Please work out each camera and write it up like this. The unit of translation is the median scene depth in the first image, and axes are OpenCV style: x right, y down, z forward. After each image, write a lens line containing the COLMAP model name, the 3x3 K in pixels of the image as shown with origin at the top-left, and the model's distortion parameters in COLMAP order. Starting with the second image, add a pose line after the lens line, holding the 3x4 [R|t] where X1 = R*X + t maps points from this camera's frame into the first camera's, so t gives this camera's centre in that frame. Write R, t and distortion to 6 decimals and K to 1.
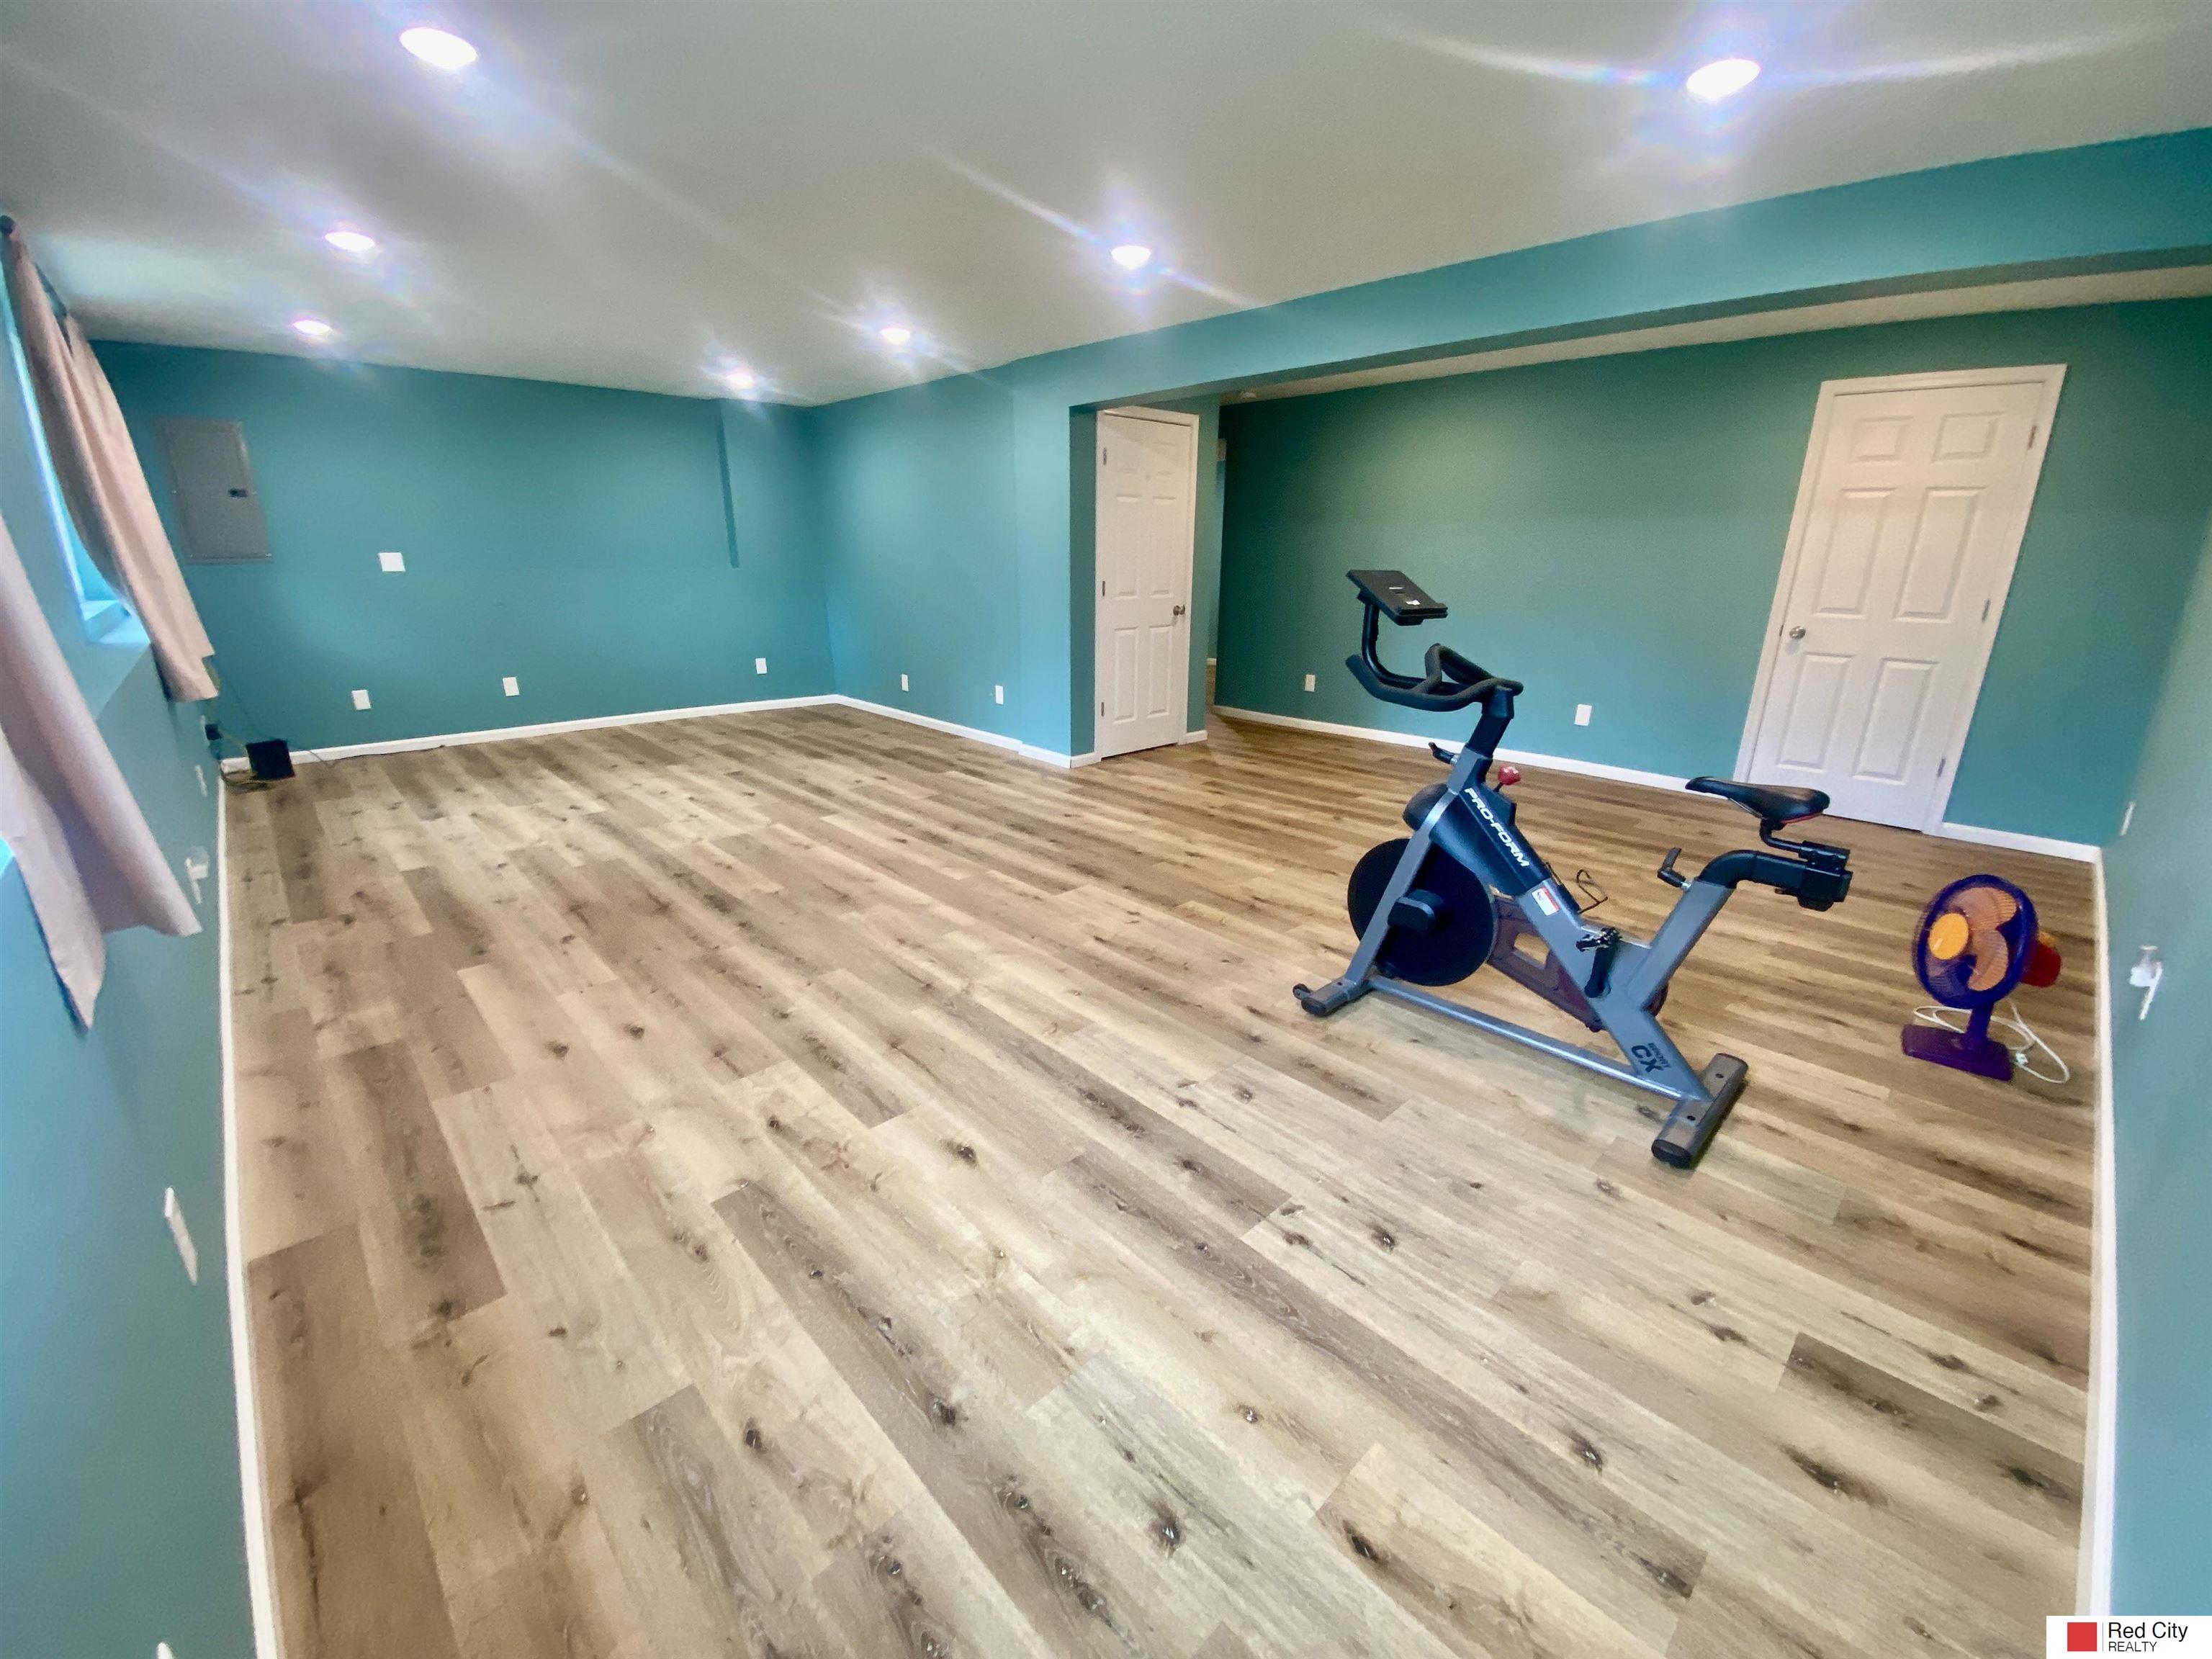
lens RADIAL K [[885.4, 0, 1106.0], [0, 885.4, 829.5], [0, 0, 1]] dist [0.002888, 0.000019]
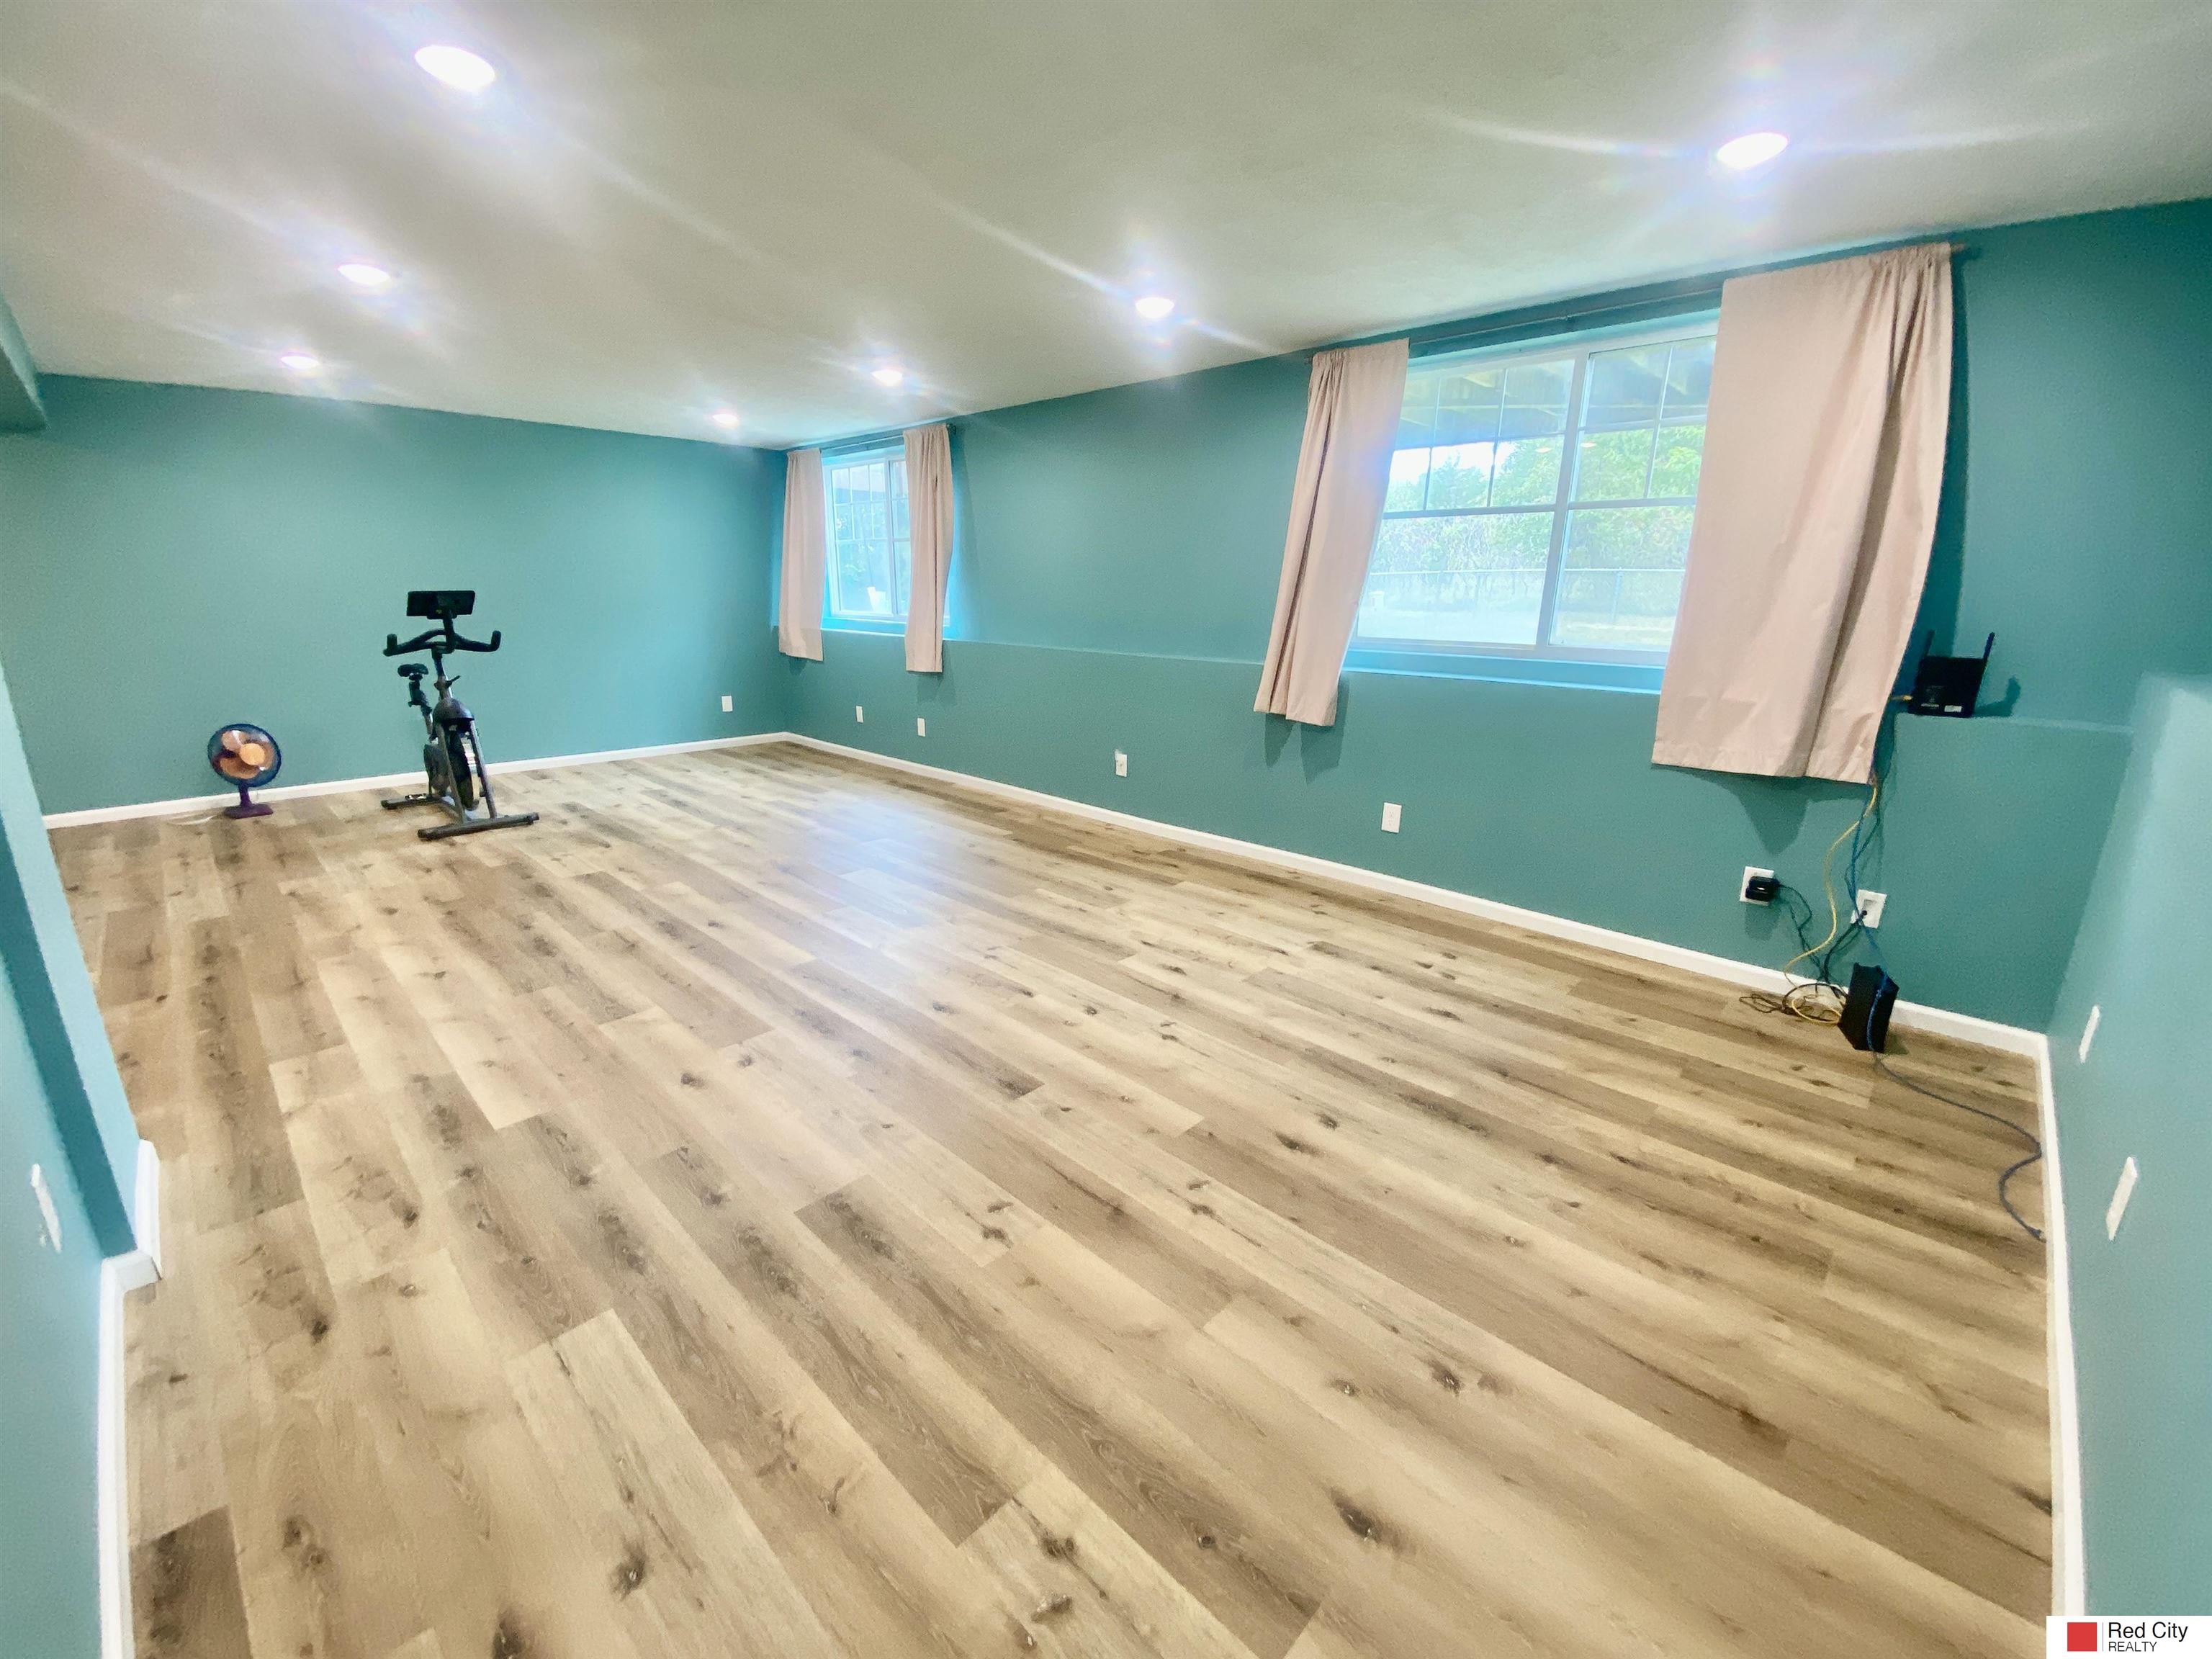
lens RADIAL K [[885.4, 0, 1106.0], [0, 885.4, 829.5], [0, 0, 1]] dist [0.002888, 0.000019]
pose [[-0.998599, -0.011757, -0.051593, -0.560577], [-0.038001, 0.837835, 0.544599, -0.540597], [0.036824, 0.545797, -0.837108, 1.671854]]
